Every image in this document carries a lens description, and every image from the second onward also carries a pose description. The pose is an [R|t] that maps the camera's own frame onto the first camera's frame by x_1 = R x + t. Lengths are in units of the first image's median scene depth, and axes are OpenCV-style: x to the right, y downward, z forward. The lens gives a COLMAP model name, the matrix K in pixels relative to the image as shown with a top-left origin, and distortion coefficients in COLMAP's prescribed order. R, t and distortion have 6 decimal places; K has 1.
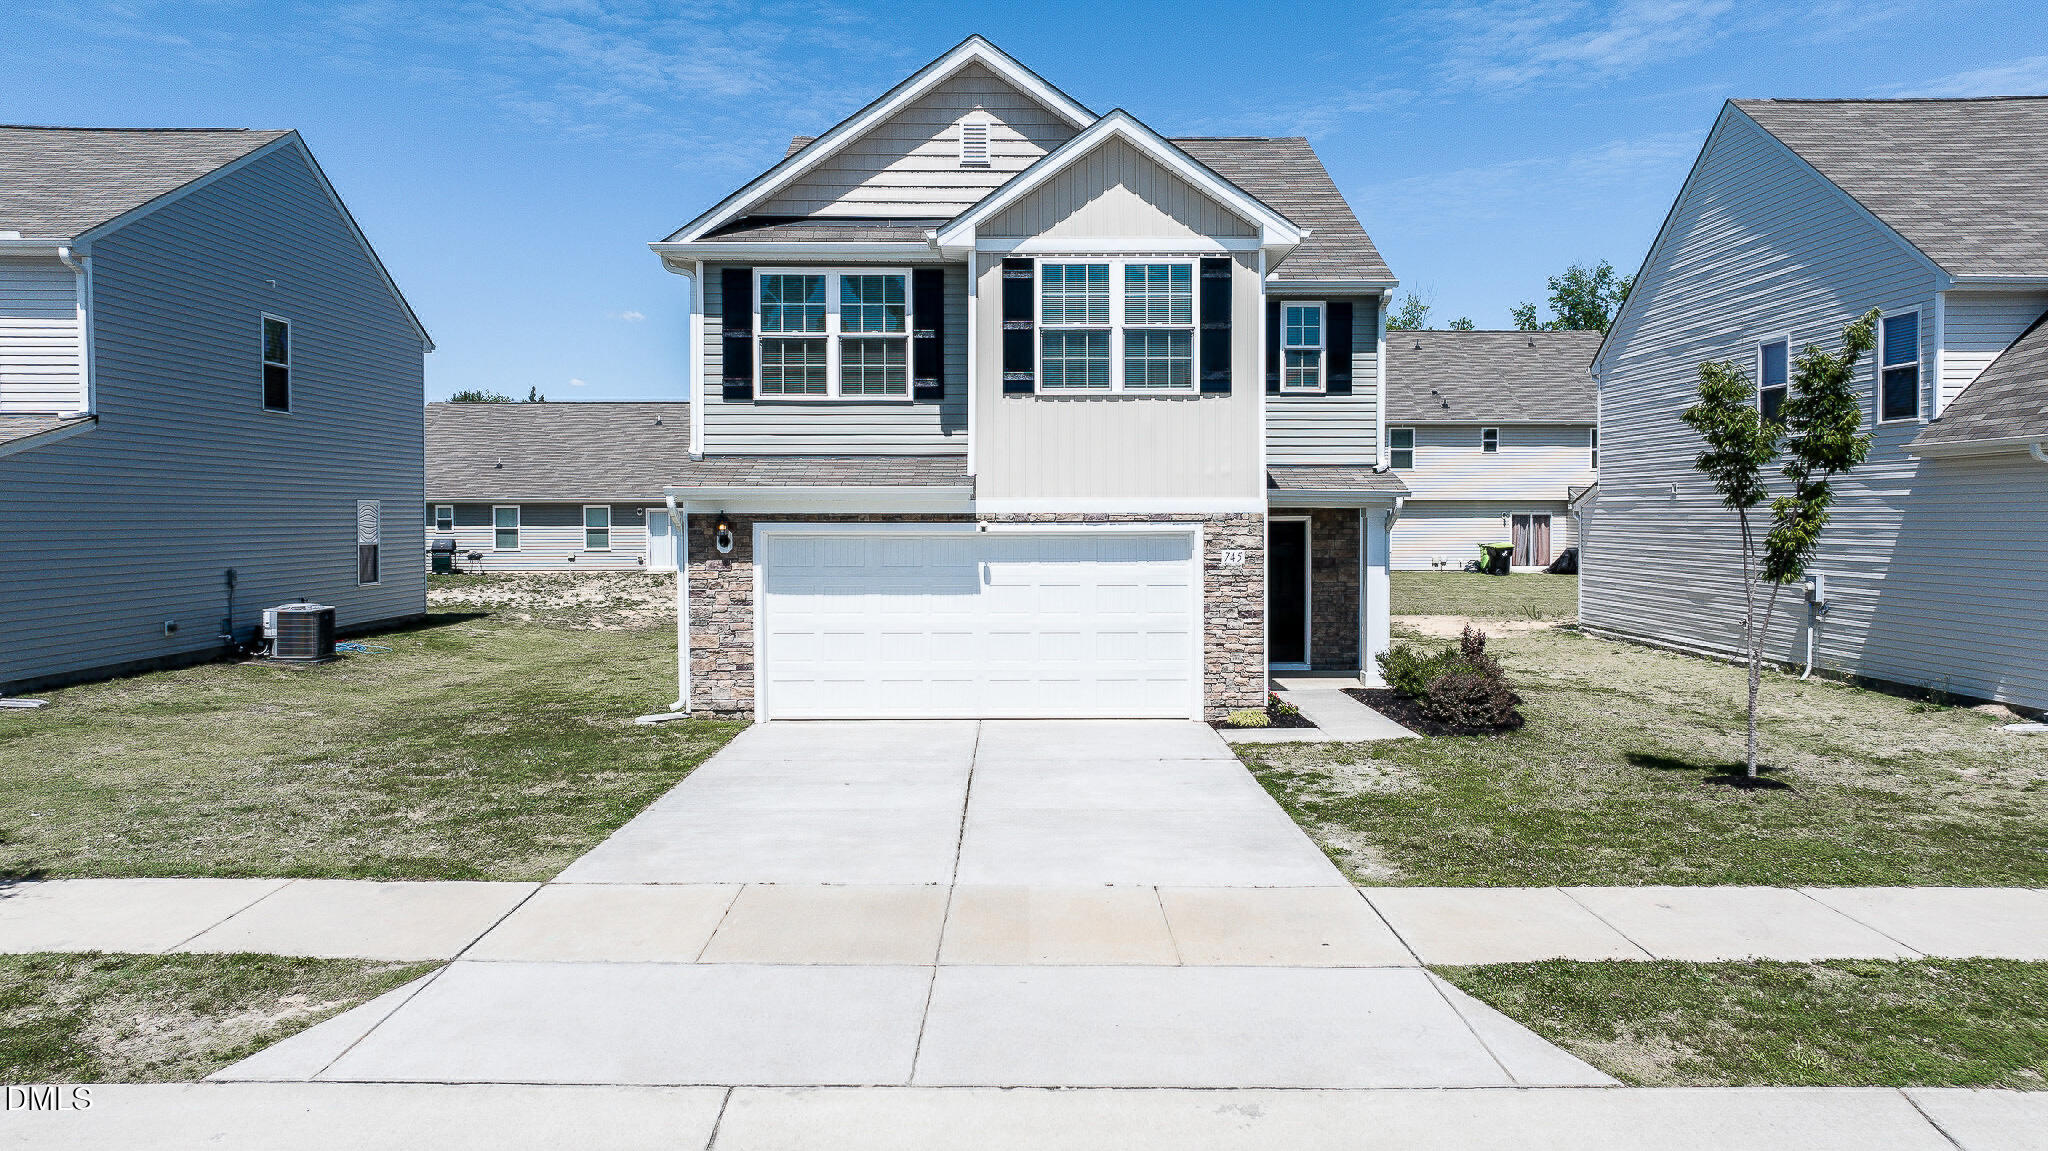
lens RADIAL K [[1475.3, 0, 1024.0], [0, 1475.3, 575.5], [0, 0, 1]] dist [-0.030274, 0.001256]
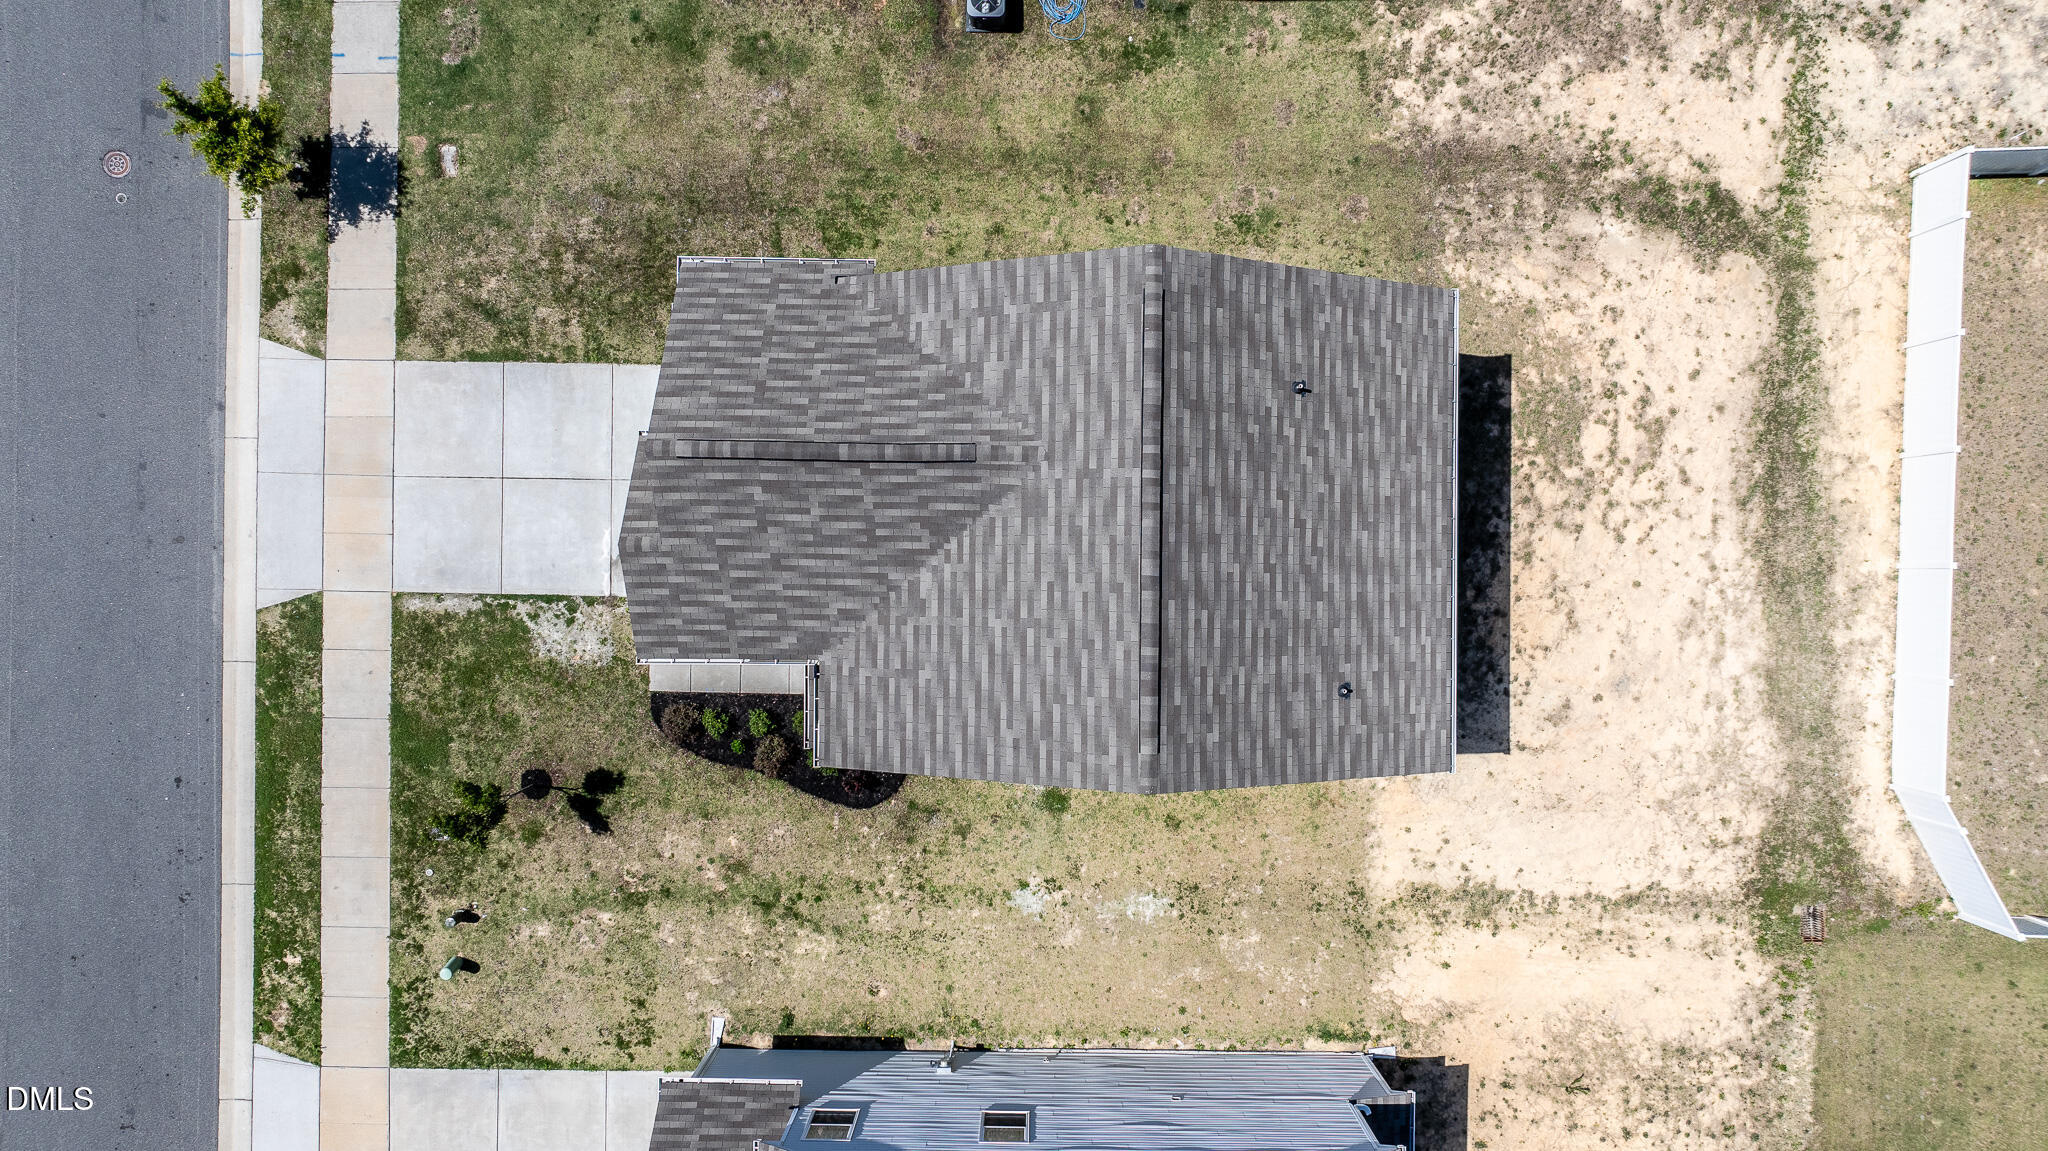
lens RADIAL K [[1475.3, 0, 1024.0], [0, 1475.3, 575.5], [0, 0, 1]] dist [-0.030274, 0.001256]
pose [[-0.023485, 0.999723, -0.001747, 0.087011], [-0.025945, 0.001138, 0.999663, -1.838578], [0.999387, 0.023523, 0.025911, 1.337208]]
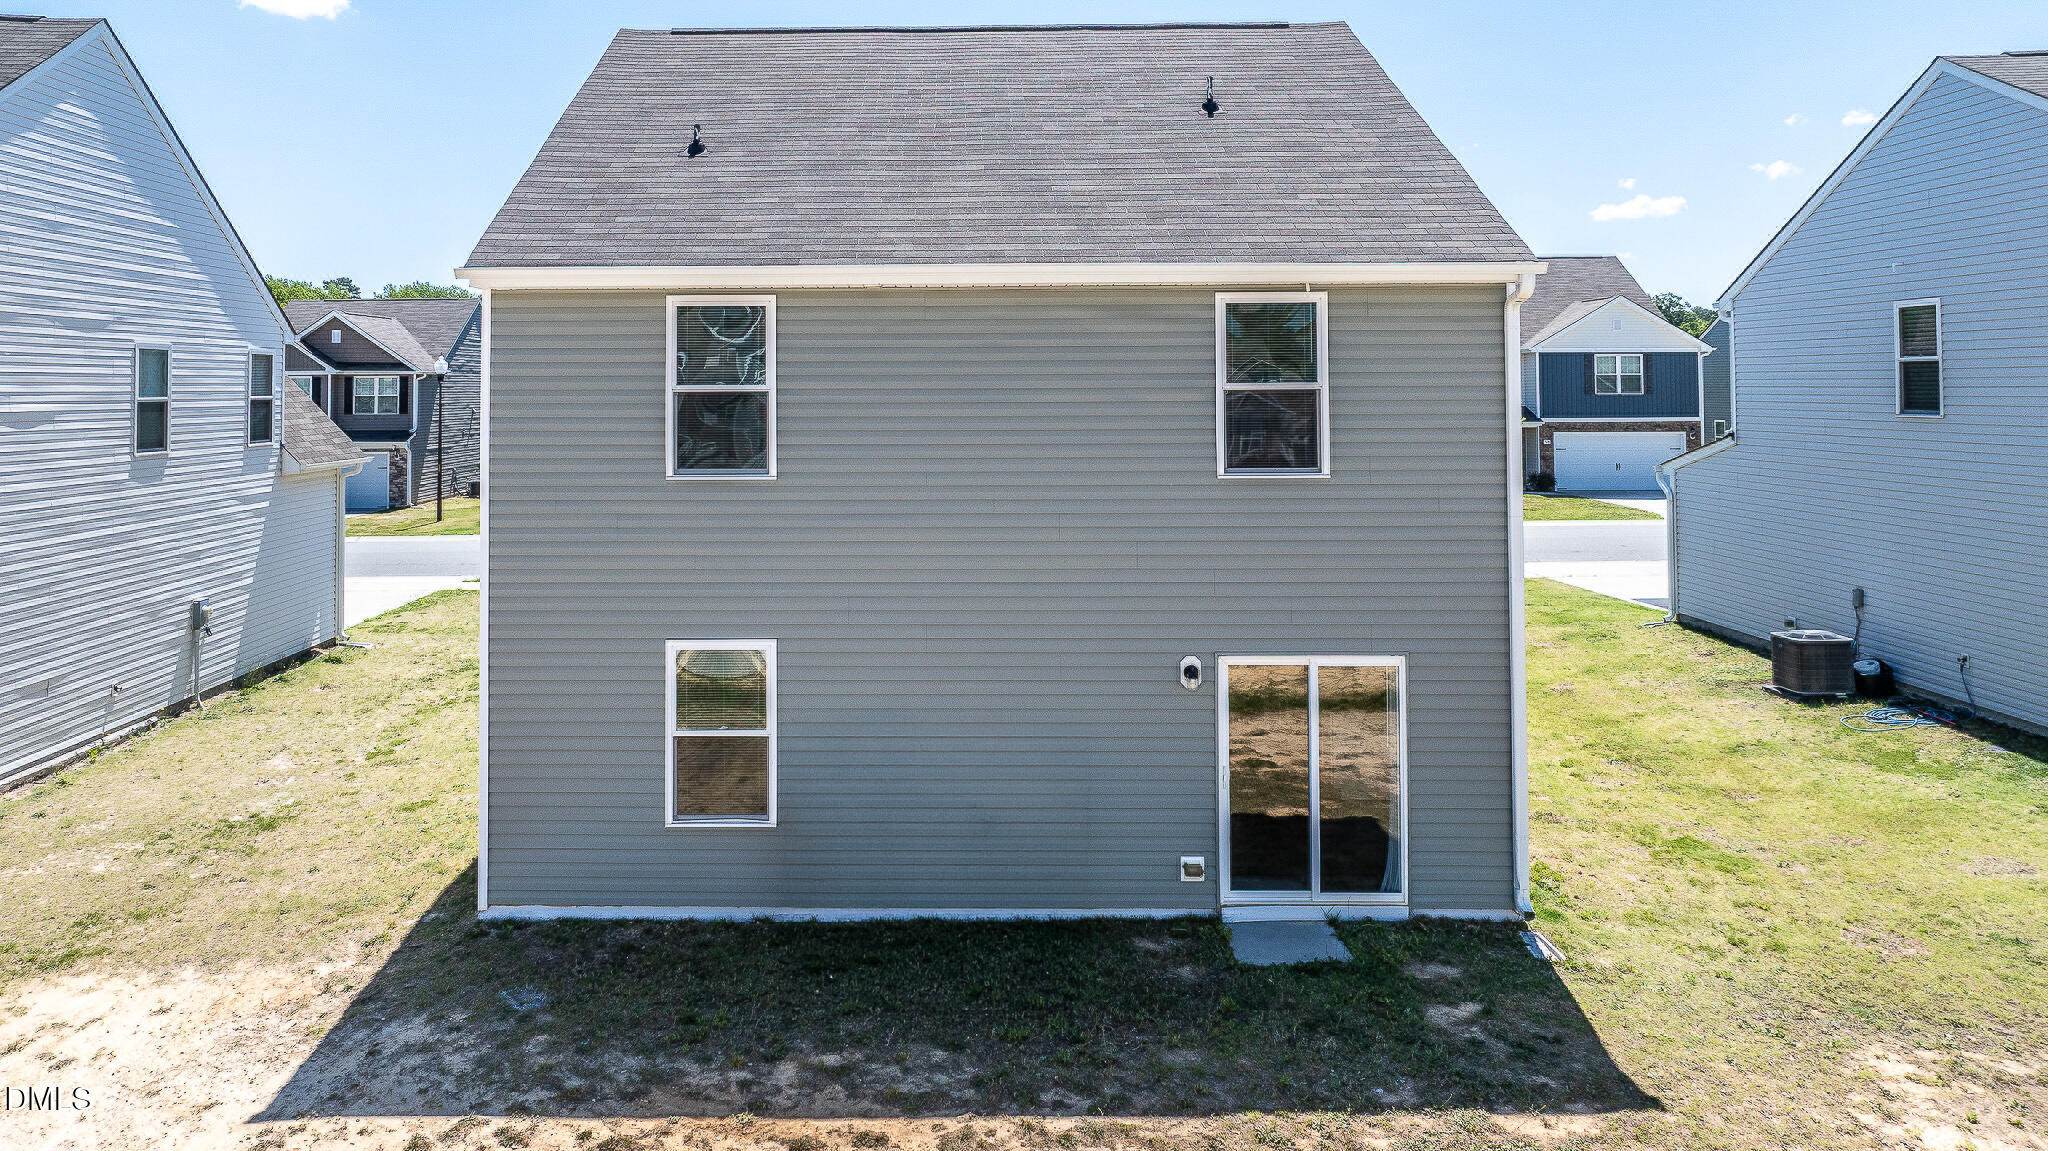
lens RADIAL K [[1475.3, 0, 1024.0], [0, 1475.3, 575.5], [0, 0, 1]] dist [-0.030274, 0.001256]
pose [[-0.998909, 0.009227, -0.045778, 0.045940], [0.001502, 0.986125, 0.165998, -0.221224], [0.046674, 0.165748, -0.985063, 2.485903]]
